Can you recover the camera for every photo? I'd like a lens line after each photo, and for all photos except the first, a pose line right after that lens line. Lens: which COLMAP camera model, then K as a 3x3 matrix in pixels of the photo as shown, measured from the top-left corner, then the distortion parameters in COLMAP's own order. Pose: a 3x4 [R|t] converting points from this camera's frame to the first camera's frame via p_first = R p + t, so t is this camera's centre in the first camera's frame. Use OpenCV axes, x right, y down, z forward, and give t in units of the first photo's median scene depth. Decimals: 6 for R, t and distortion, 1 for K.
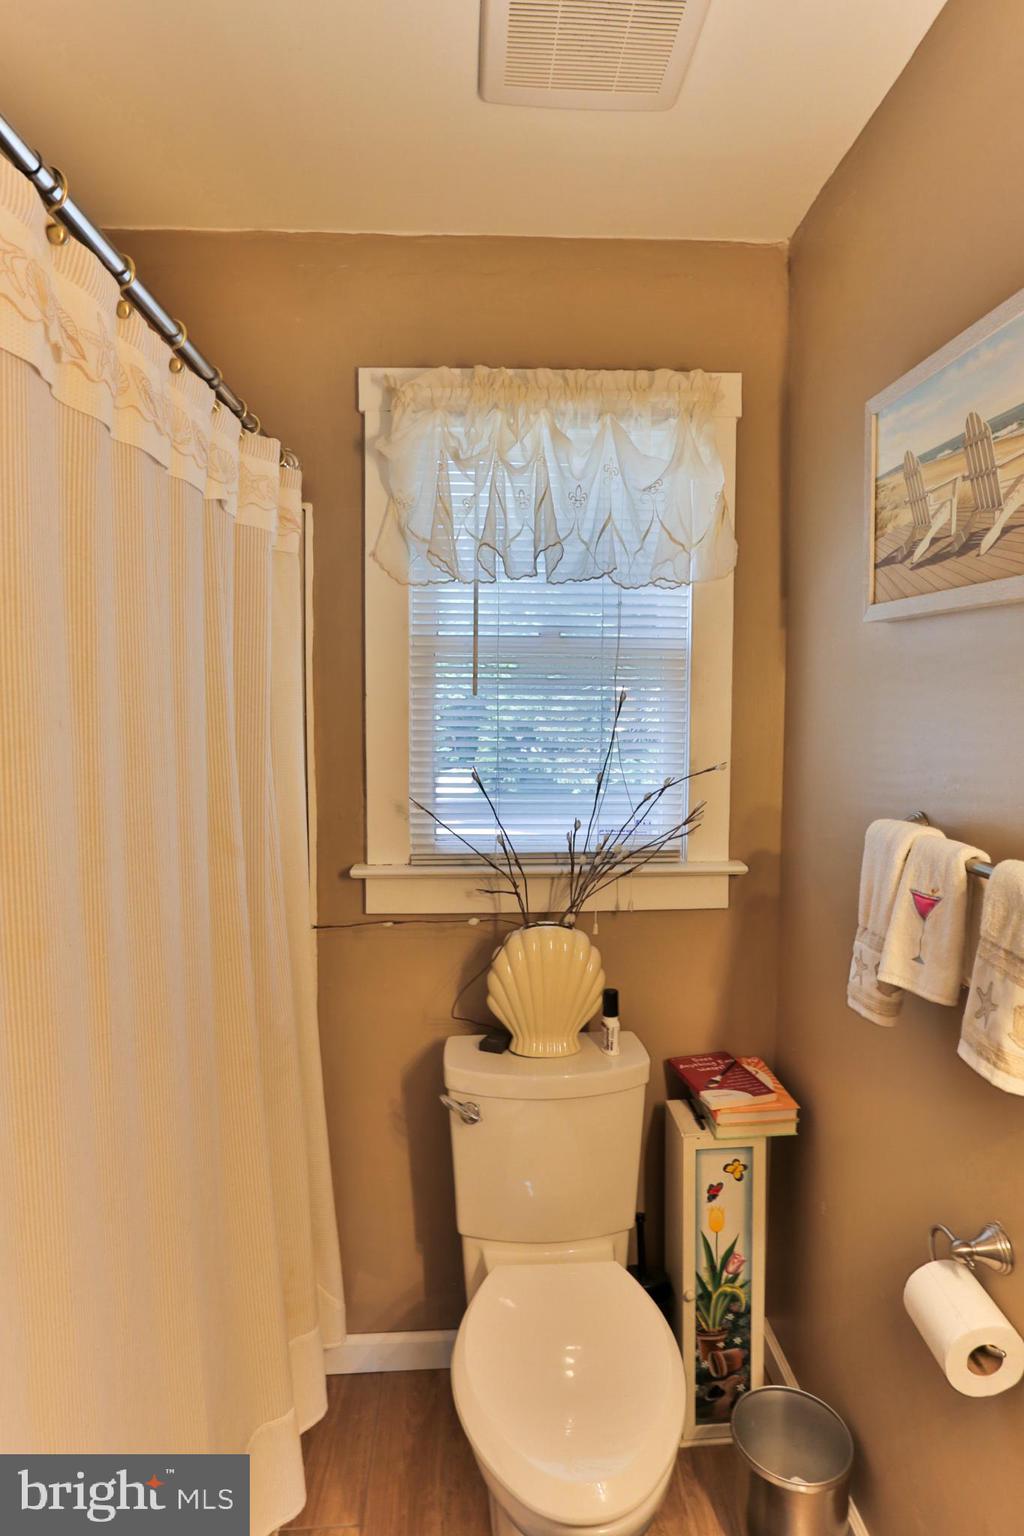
lens RADIAL K [[811.1, 0, 552.5], [0, 811.1, 765.9], [0, 0, 1]] dist [-0.056013, 0.044170]
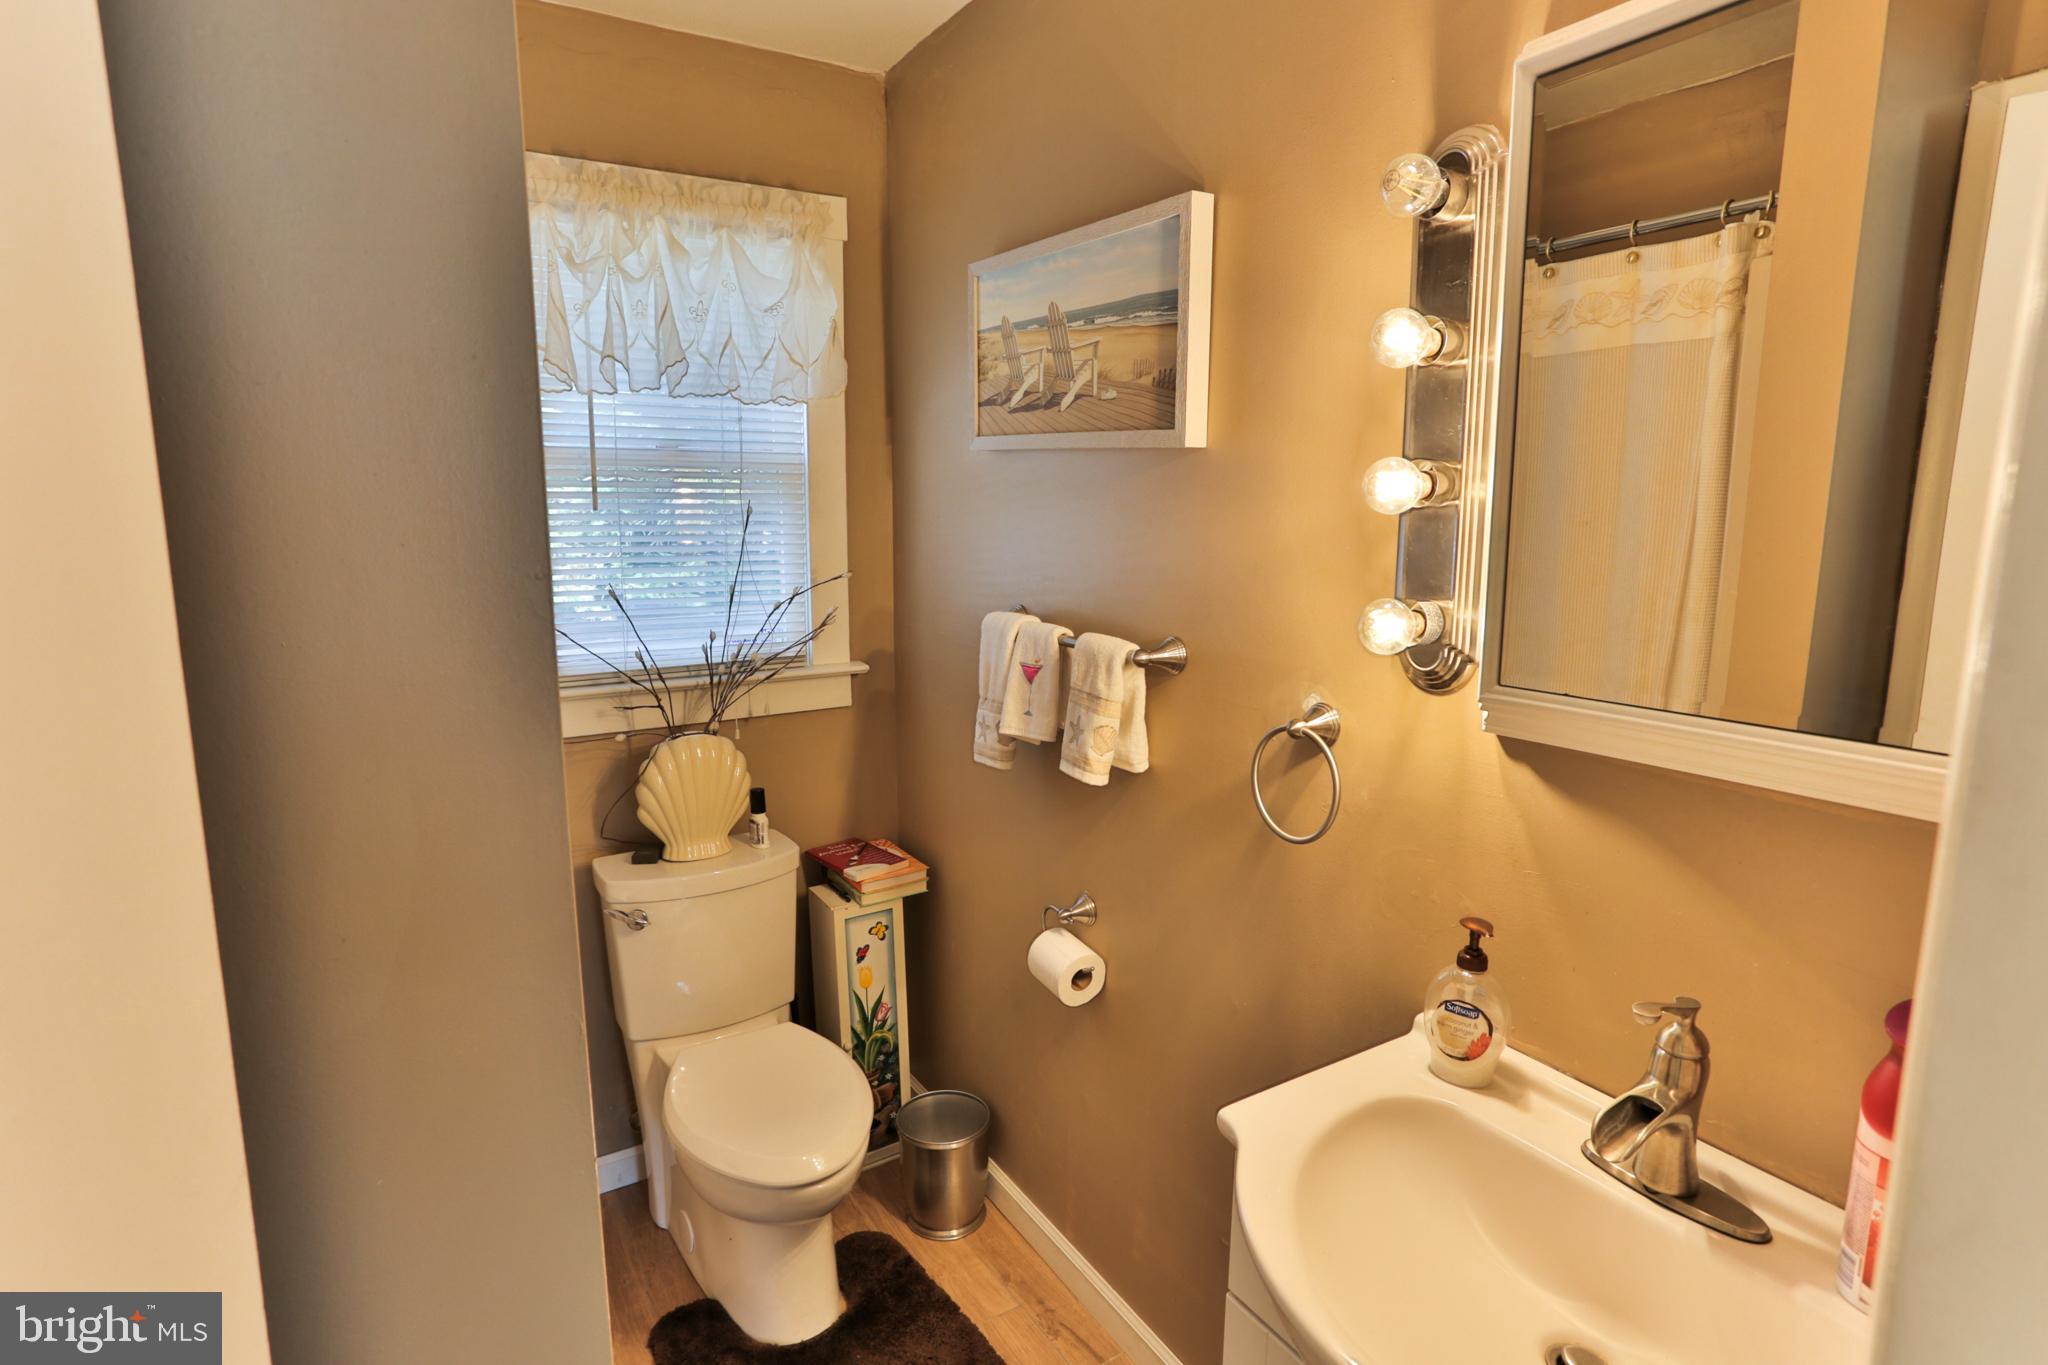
lens RADIAL K [[1064.3, 0, 1020.0], [0, 1064.3, 681.2], [0, 0, 1]] dist [0.003062, 0.041566]
pose [[0.882993, -0.083892, 0.461828, -0.263109], [0.035030, 0.992933, 0.113393, -0.011065], [-0.468077, -0.083947, 0.879691, -0.392989]]
